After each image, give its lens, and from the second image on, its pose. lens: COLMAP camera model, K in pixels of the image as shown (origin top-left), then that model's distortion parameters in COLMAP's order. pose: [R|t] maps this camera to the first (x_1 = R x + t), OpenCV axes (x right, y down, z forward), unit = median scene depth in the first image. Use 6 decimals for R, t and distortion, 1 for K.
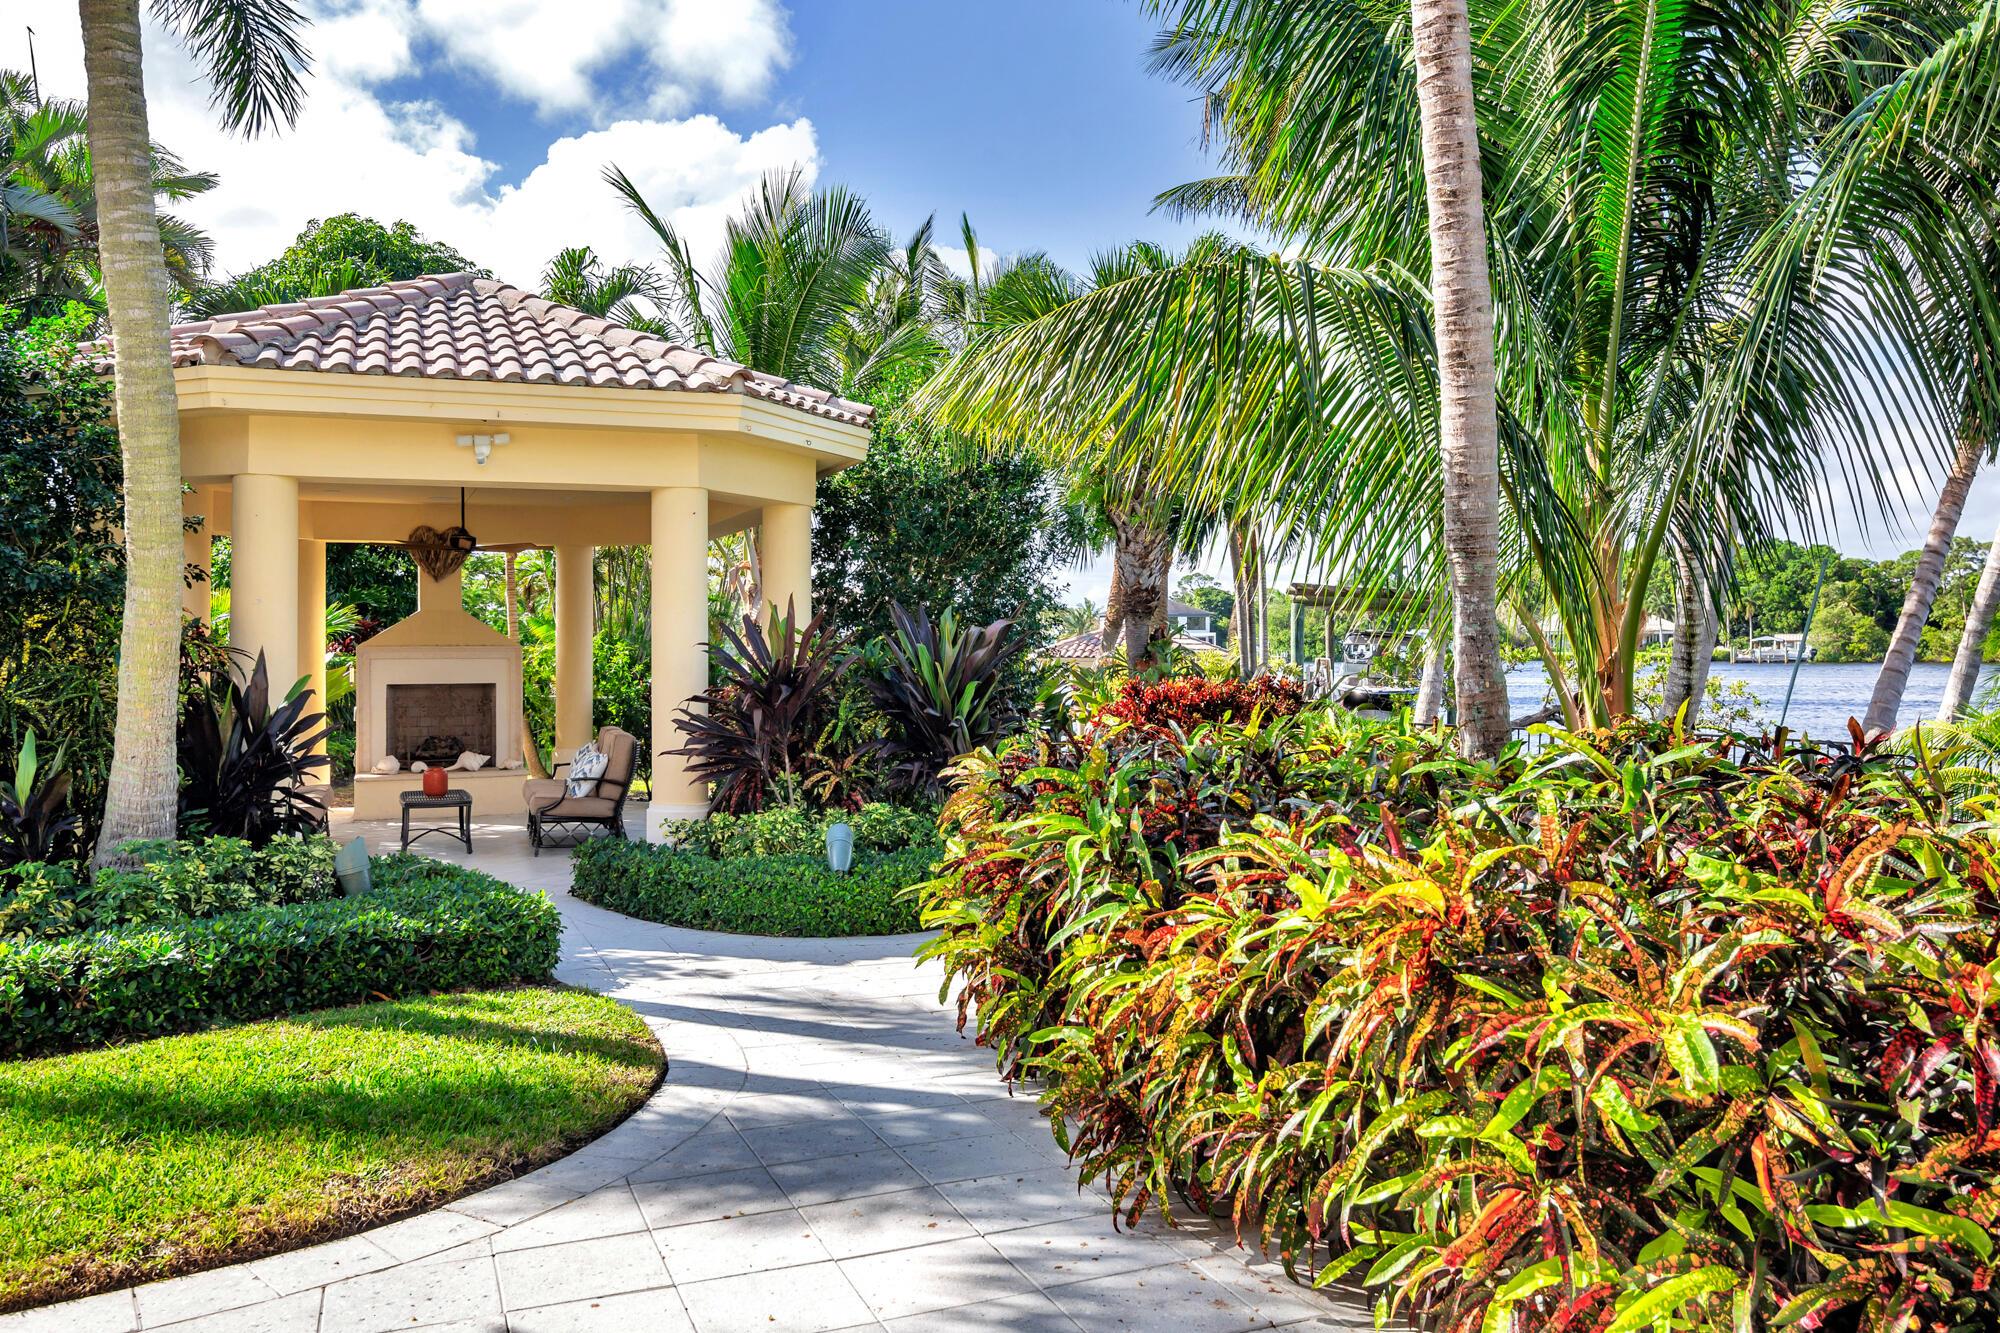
lens RADIAL K [[1612.0, 0, 1001.6], [0, 1612.0, 645.4], [0, 0, 1]] dist [0.000250, 0.003278]
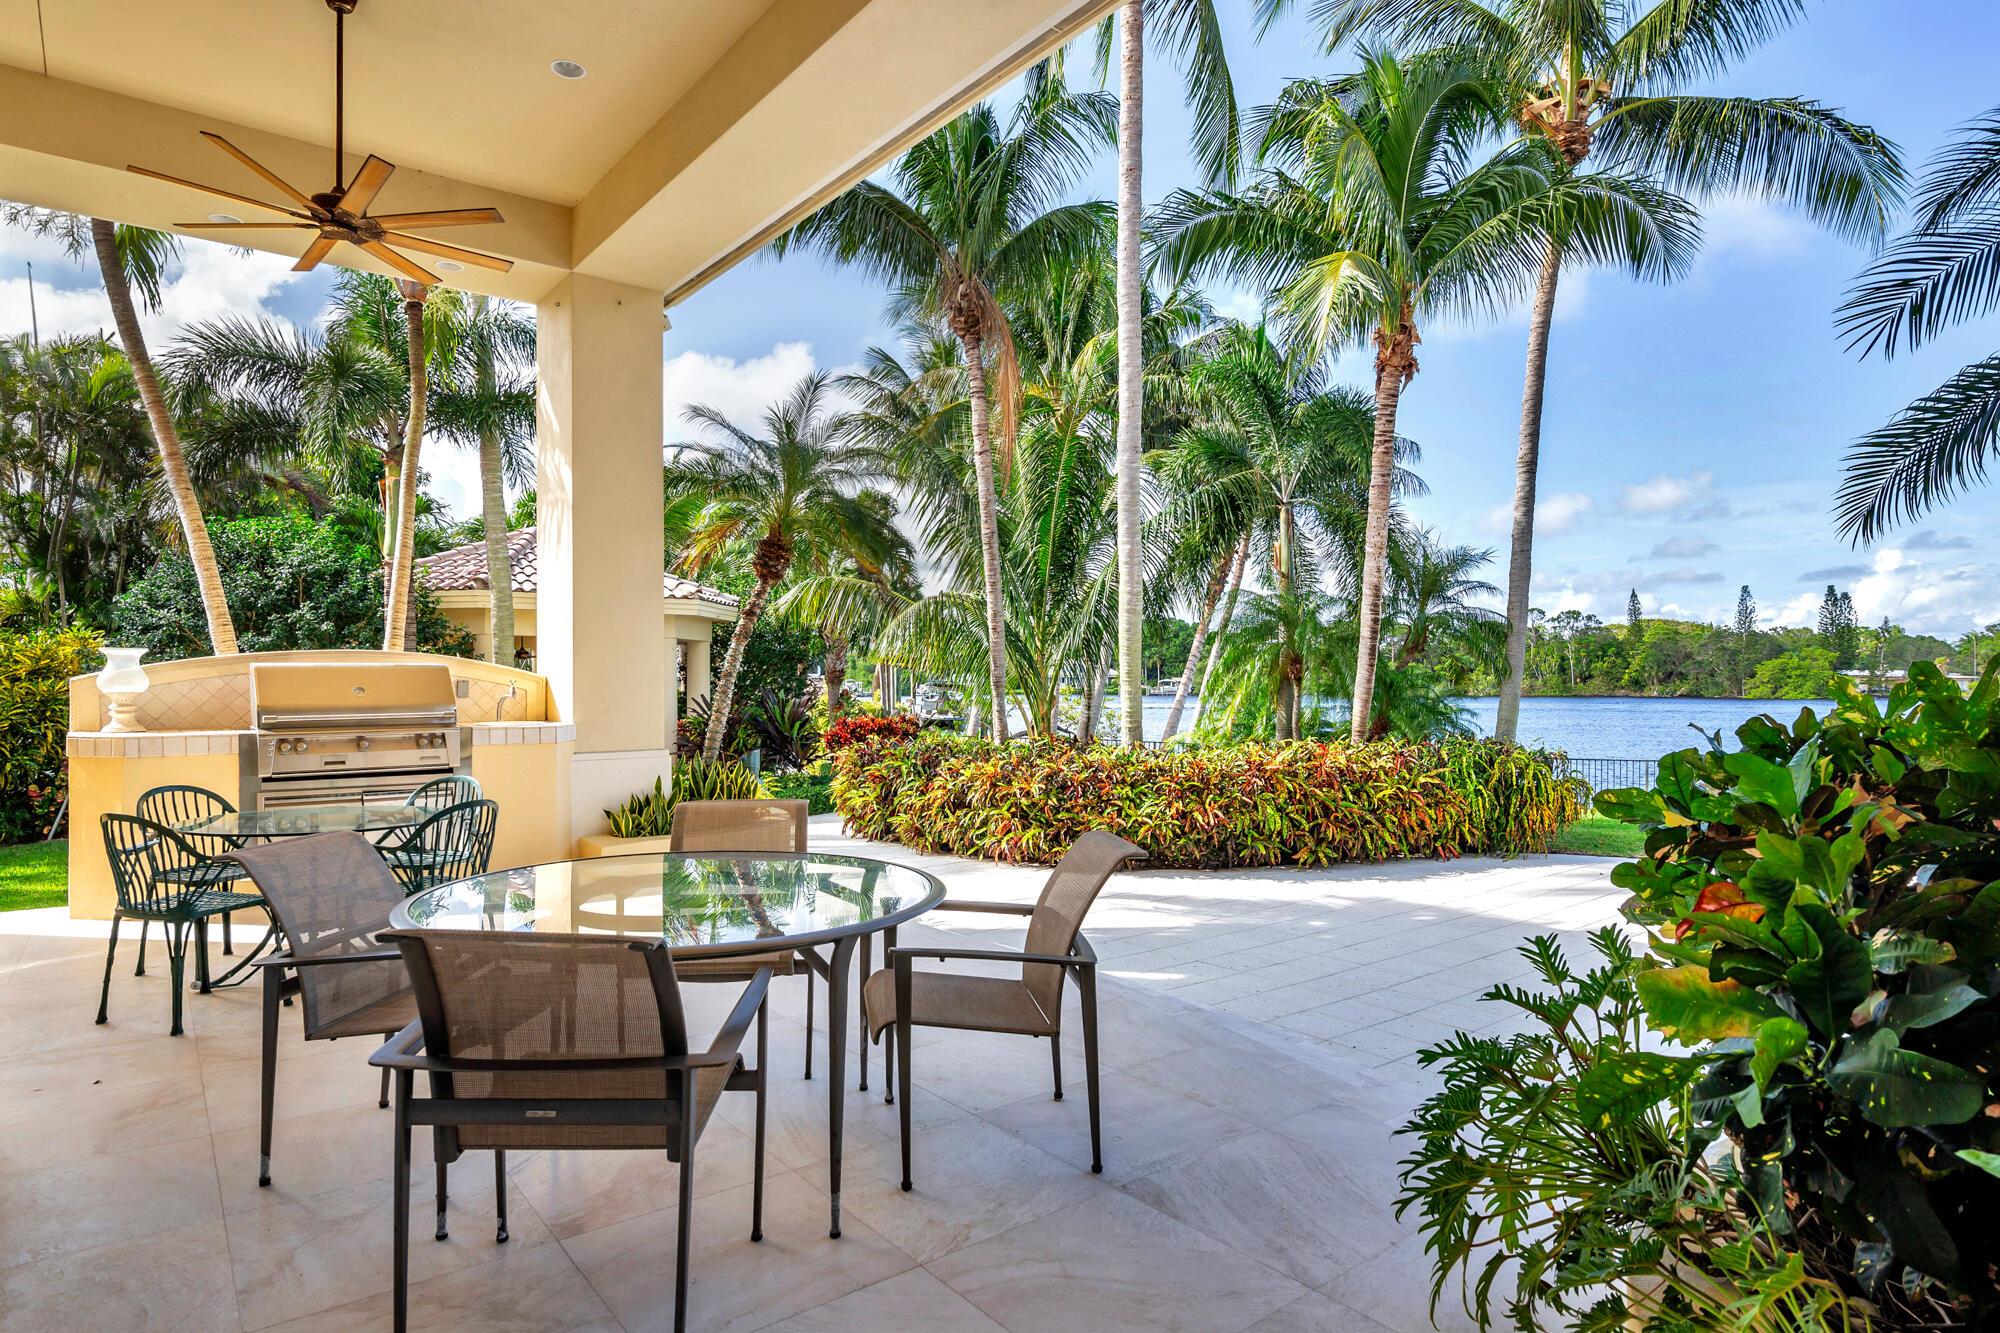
lens RADIAL K [[1130.8, 0, 1005.1], [0, 1130.8, 673.4], [0, 0, 1]] dist [-0.002183, -0.000093]
pose [[0.956335, 0.004494, 0.292237, -0.636317], [-0.002033, 0.999960, -0.008725, -0.102563], [-0.292265, 0.007750, 0.956306, -2.094708]]
